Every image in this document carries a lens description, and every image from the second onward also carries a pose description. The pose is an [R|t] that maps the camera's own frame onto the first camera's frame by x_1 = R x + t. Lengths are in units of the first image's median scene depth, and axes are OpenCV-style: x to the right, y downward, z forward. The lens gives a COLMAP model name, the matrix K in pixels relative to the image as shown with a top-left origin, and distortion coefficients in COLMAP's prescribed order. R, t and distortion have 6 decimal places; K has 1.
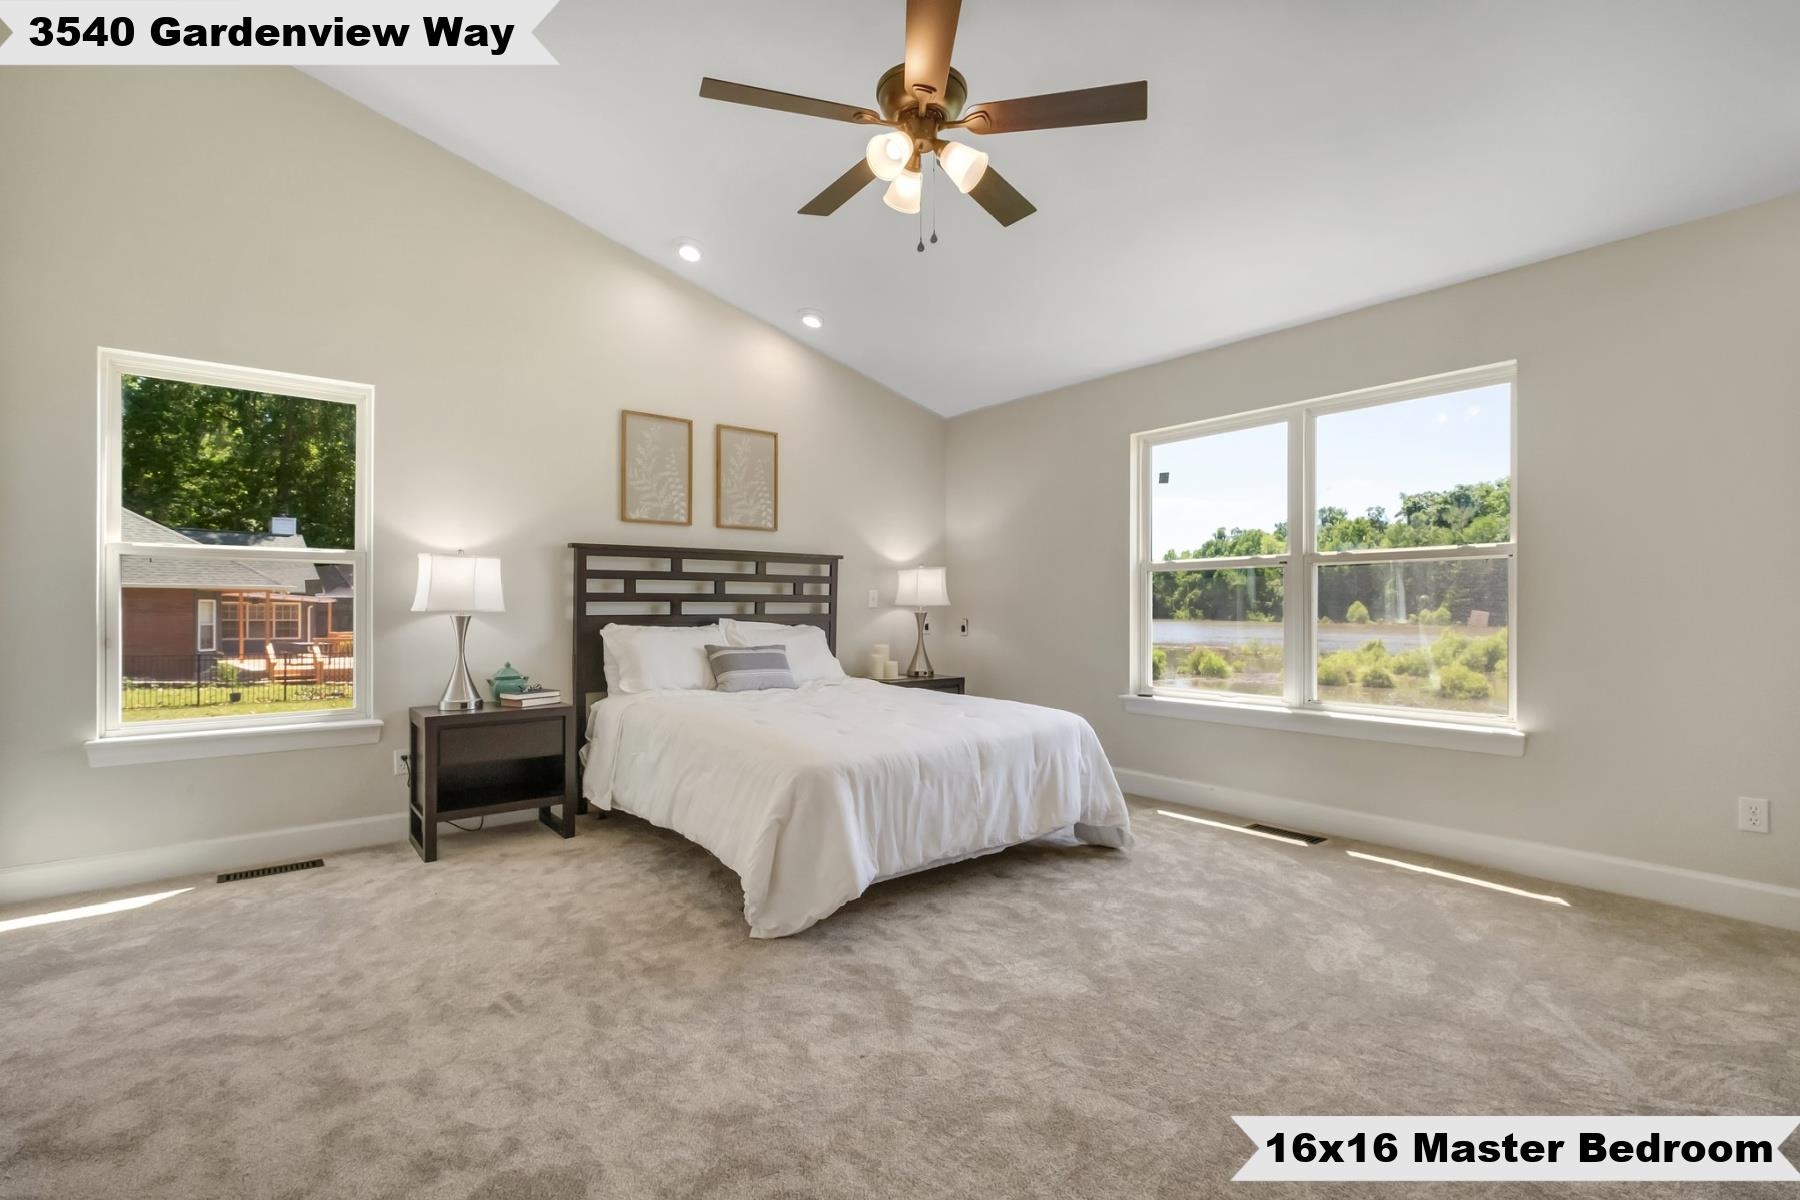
lens RADIAL K [[798.4, 0, 903.2], [0, 798.4, 607.2], [0, 0, 1]] dist [-0.004450, -0.000108]
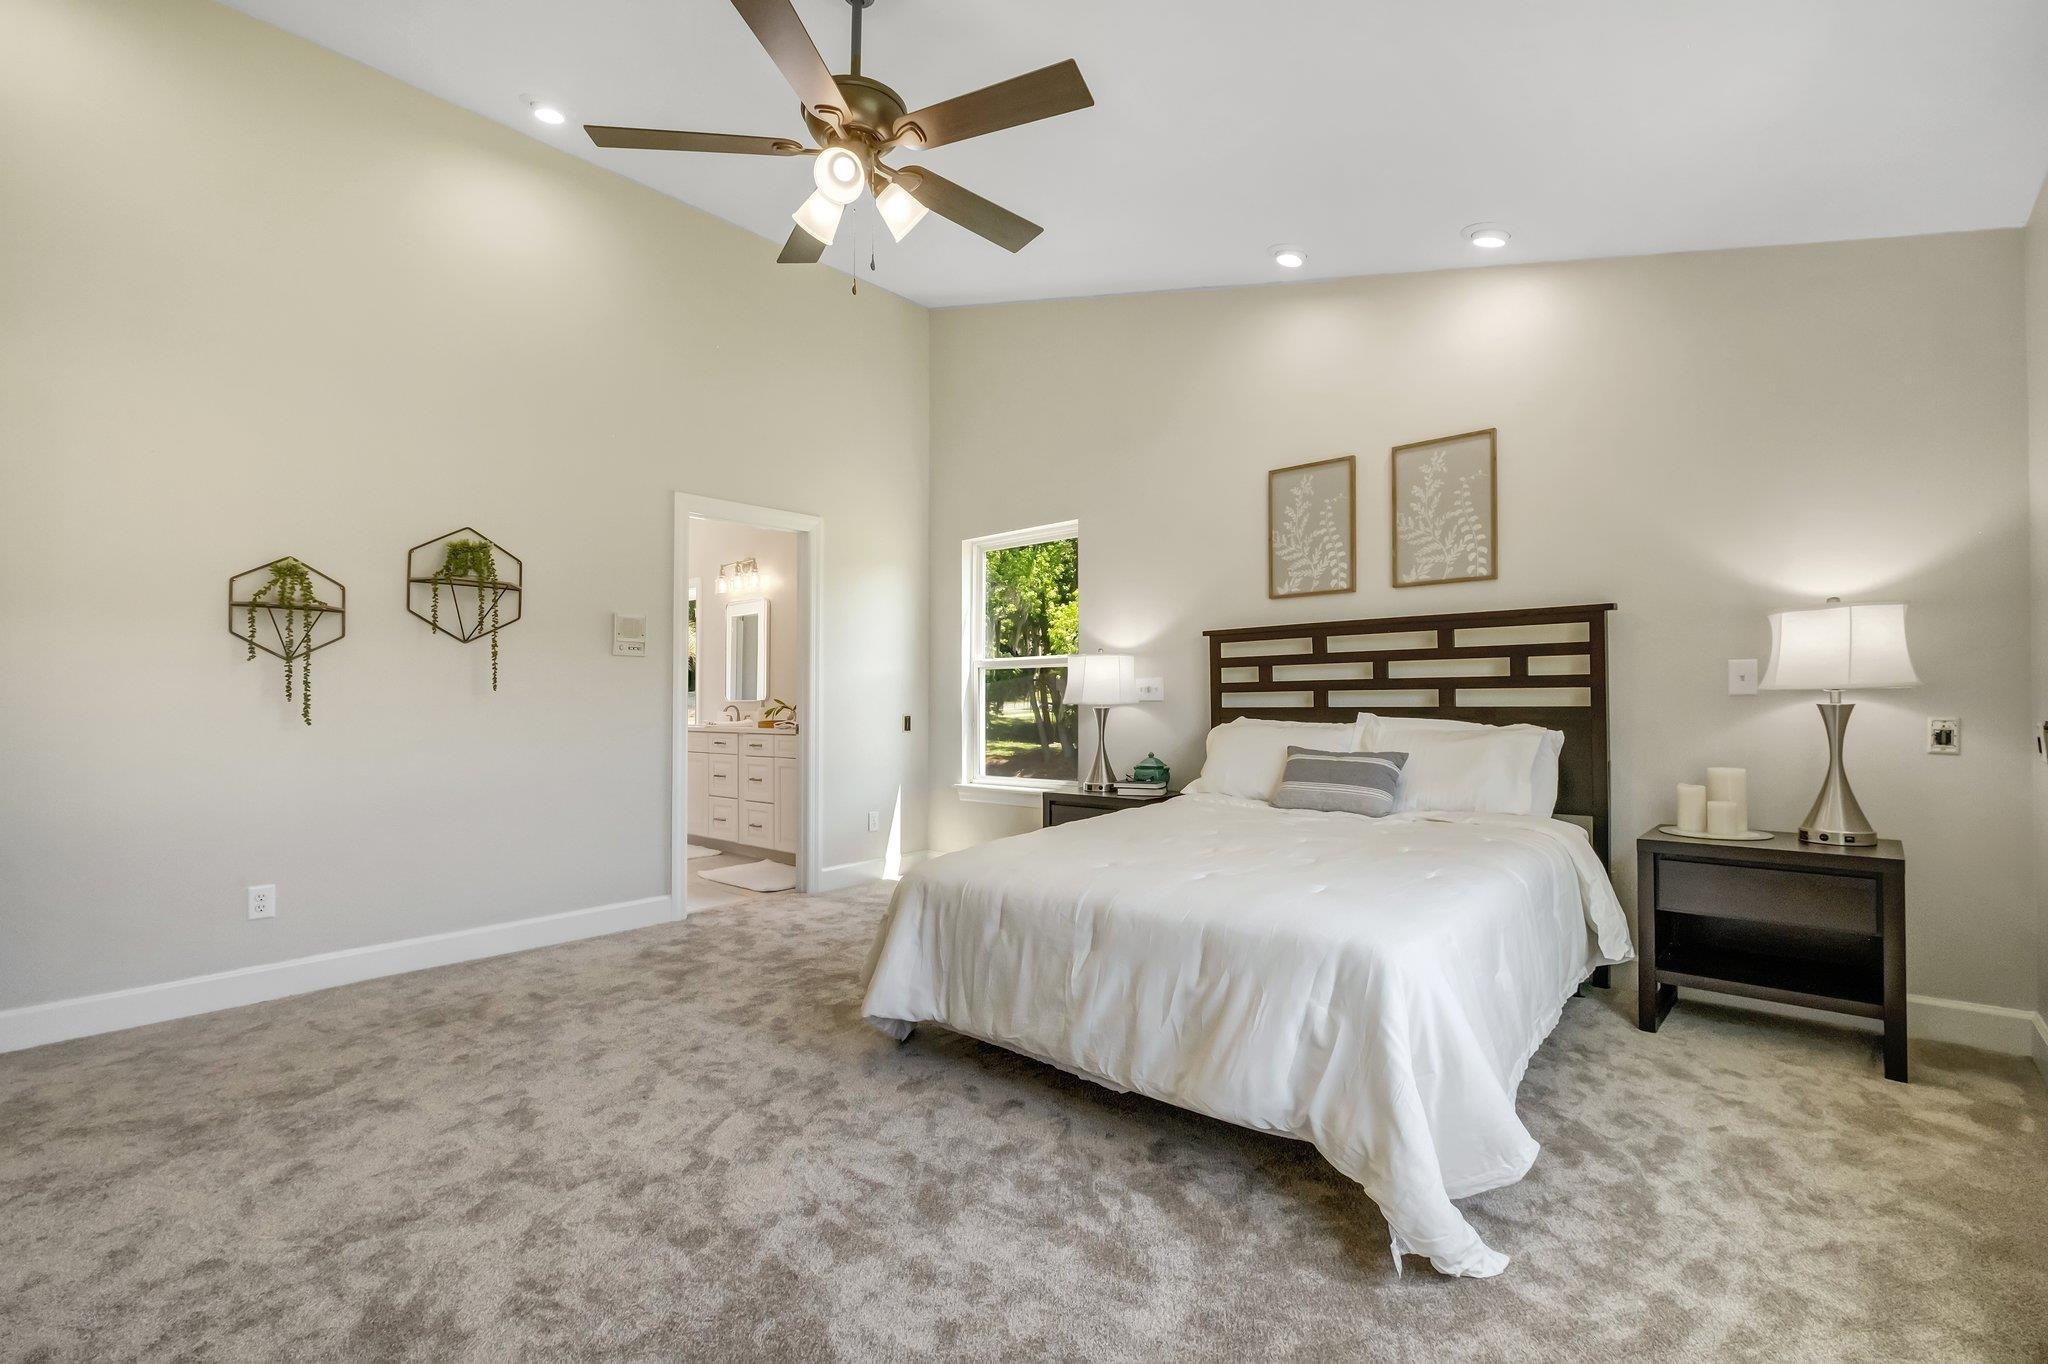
lens RADIAL K [[908.4, 0, 1033.3], [0, 908.4, 683.5], [0, 0, 1]] dist [-0.004450, -0.000108]
pose [[0.169384, -0.019671, -0.985354, 0.566851], [0.010468, 0.999780, -0.018159, -0.000594], [0.985494, -0.007239, 0.169553, 0.567286]]
